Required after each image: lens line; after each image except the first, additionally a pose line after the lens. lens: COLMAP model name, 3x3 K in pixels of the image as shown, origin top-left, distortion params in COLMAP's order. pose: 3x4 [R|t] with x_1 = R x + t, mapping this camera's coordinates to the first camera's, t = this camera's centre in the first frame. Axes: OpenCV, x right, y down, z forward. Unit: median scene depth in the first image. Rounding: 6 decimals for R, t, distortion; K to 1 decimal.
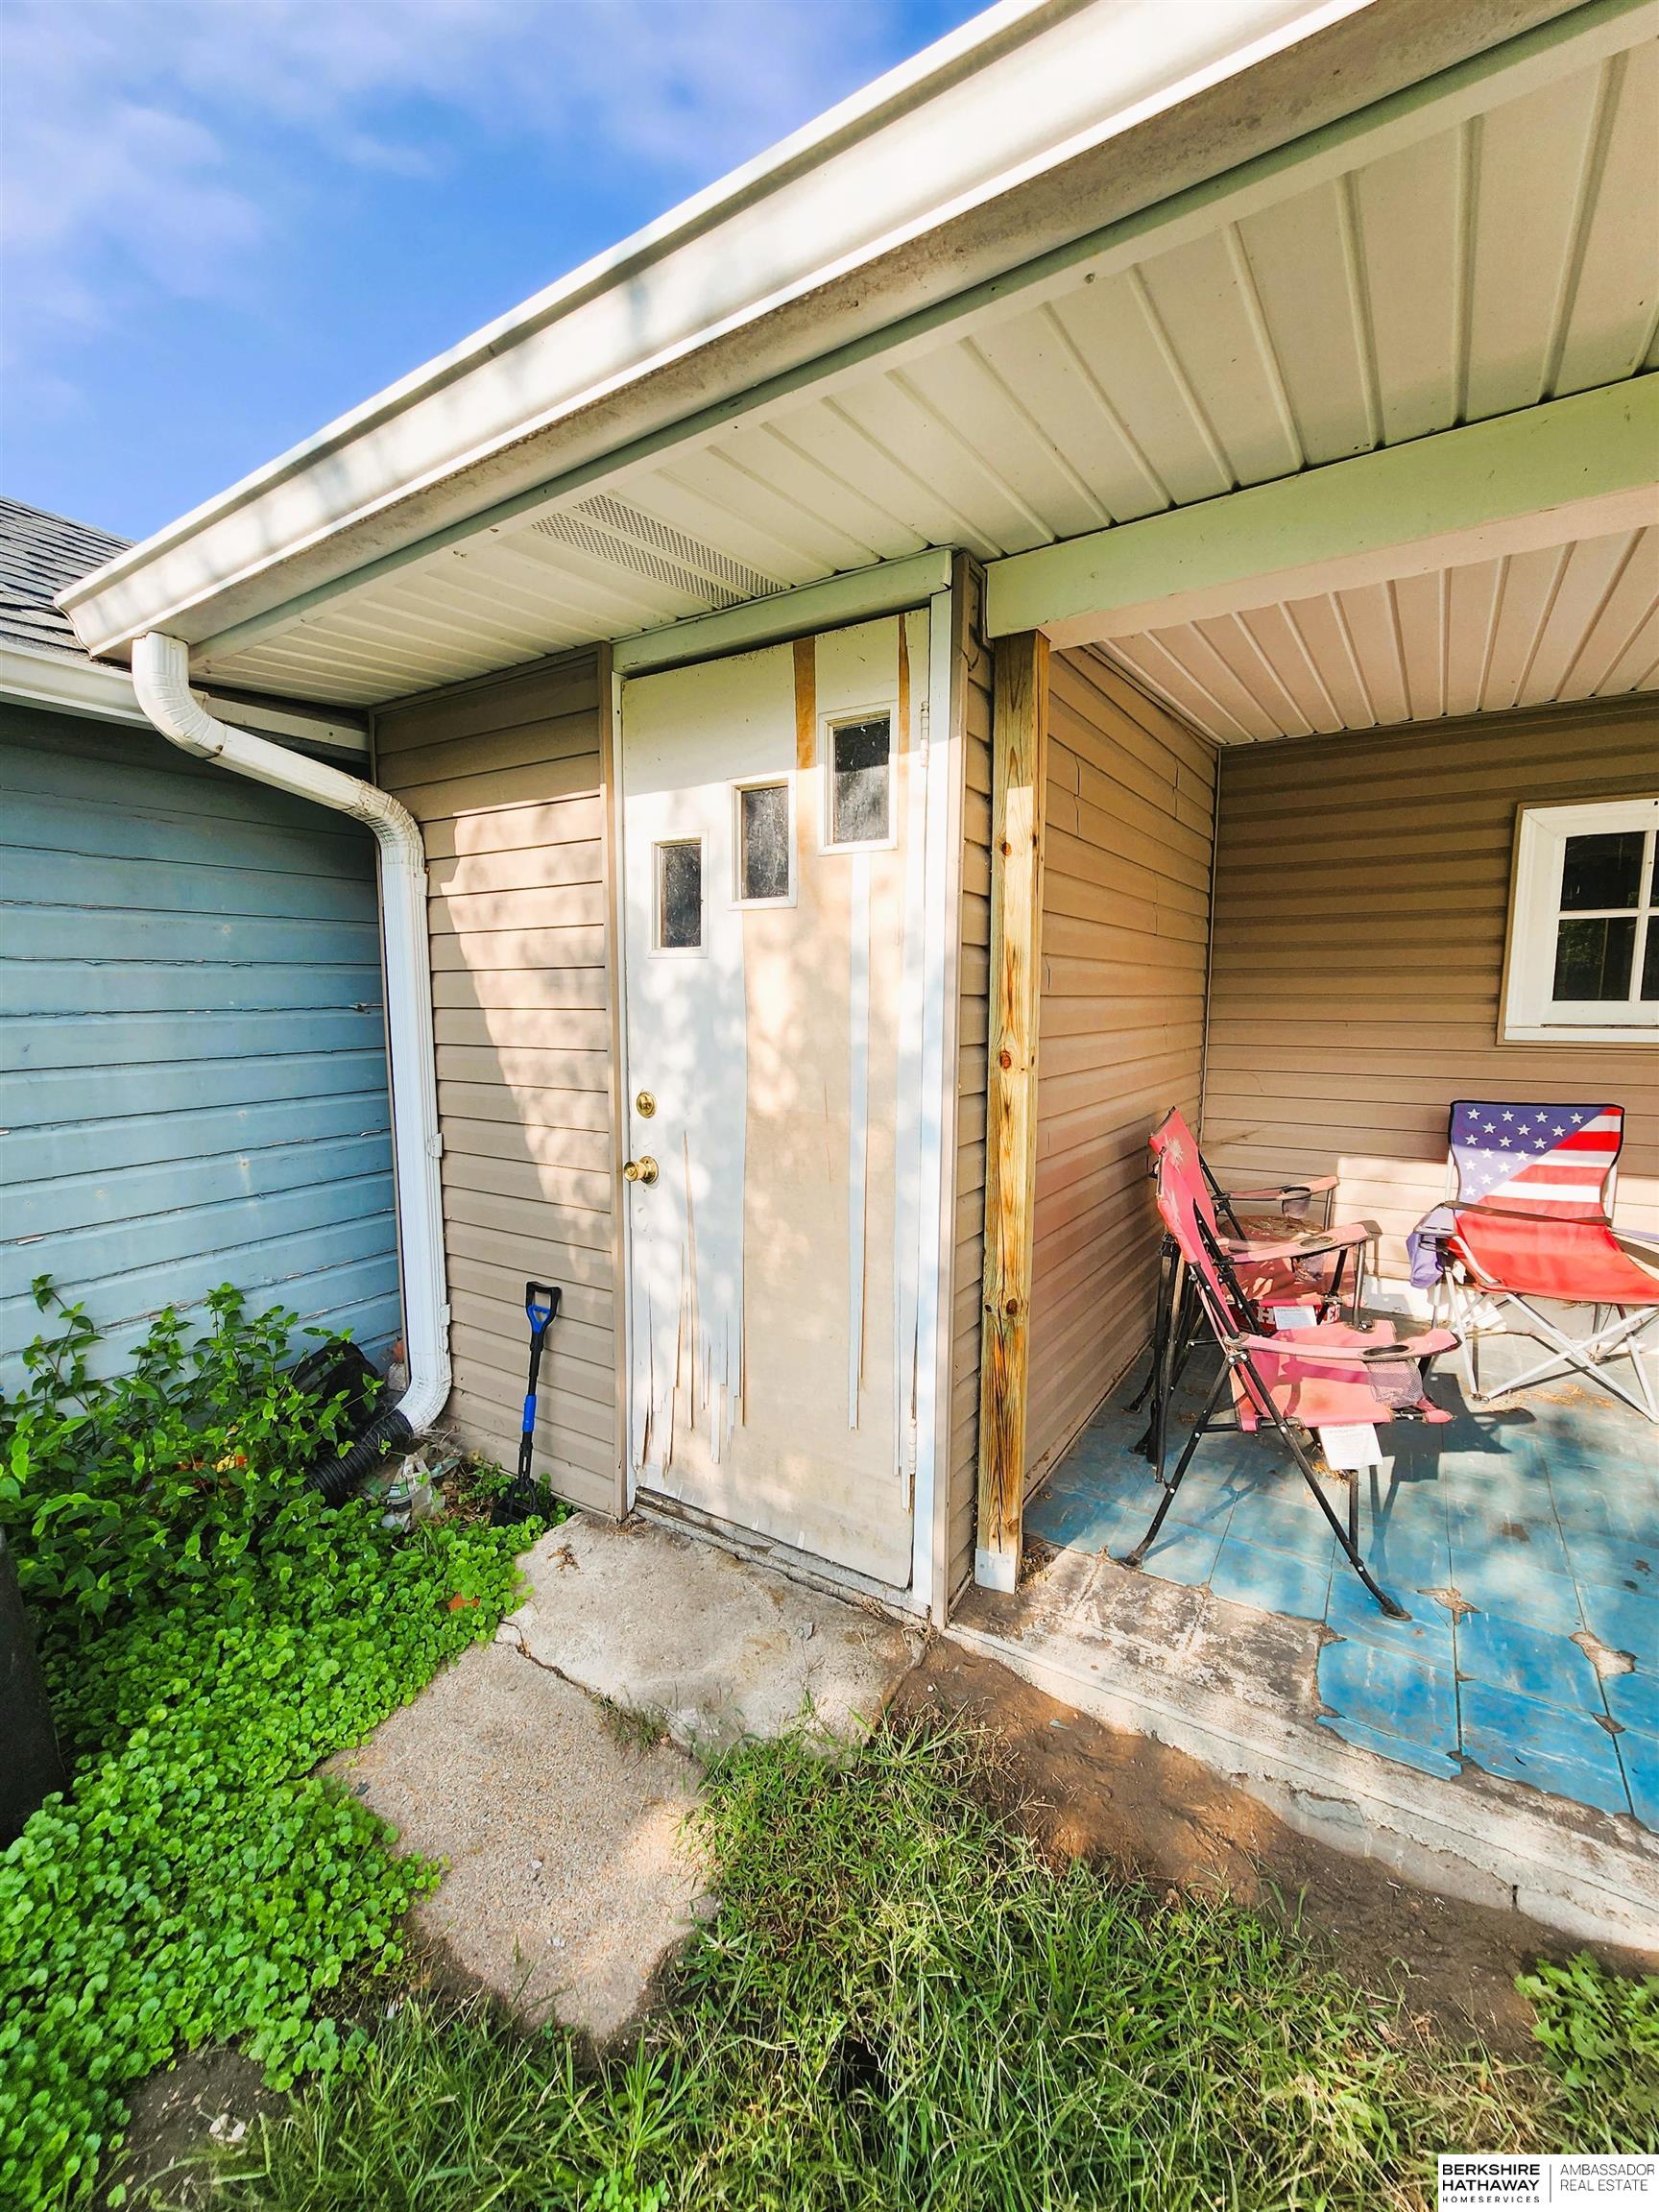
lens RADIAL K [[907.7, 0, 818.1], [0, 907.7, 1111.2], [0, 0, 1]] dist [0.003319, 0.000372]
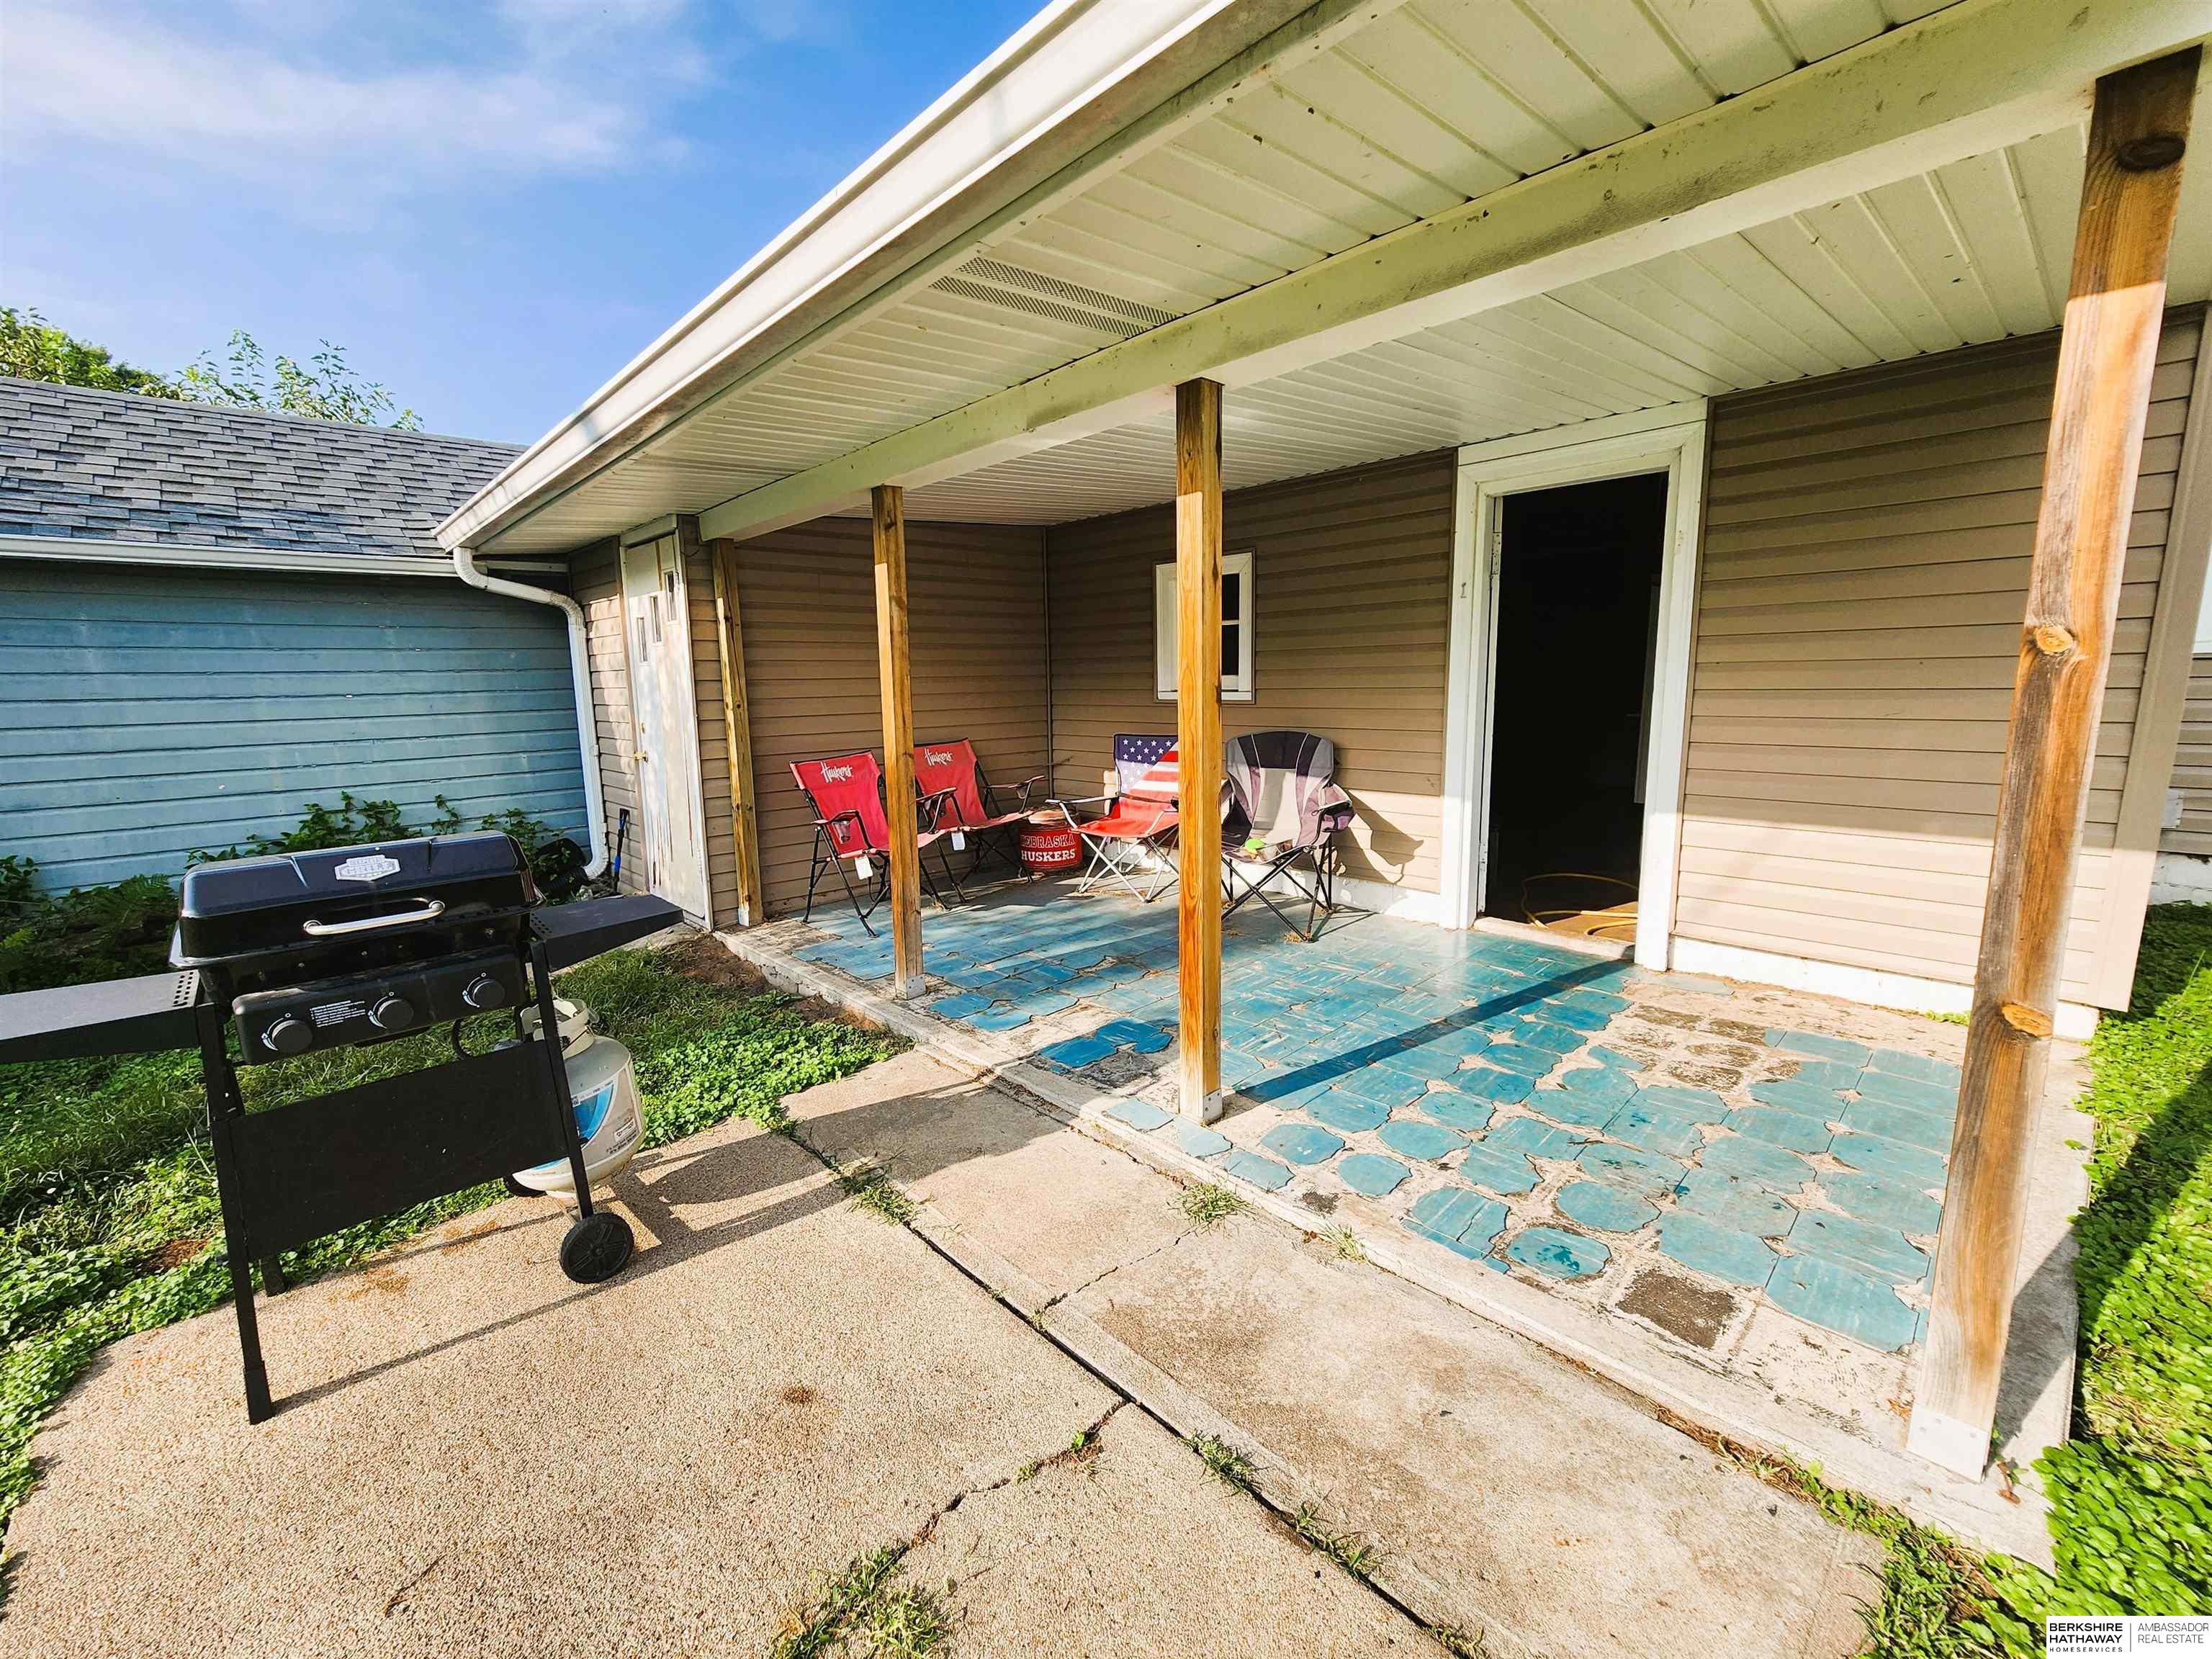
lens RADIAL K [[907.7, 0, 1118.9], [0, 907.7, 826.4], [0, 0, 1]] dist [0.003319, 0.000372]
pose [[0.971632, 0.024026, -0.235273, 1.450901], [-0.015275, 0.999125, 0.038947, 0.126519], [0.236003, -0.034248, 0.971149, -0.932789]]
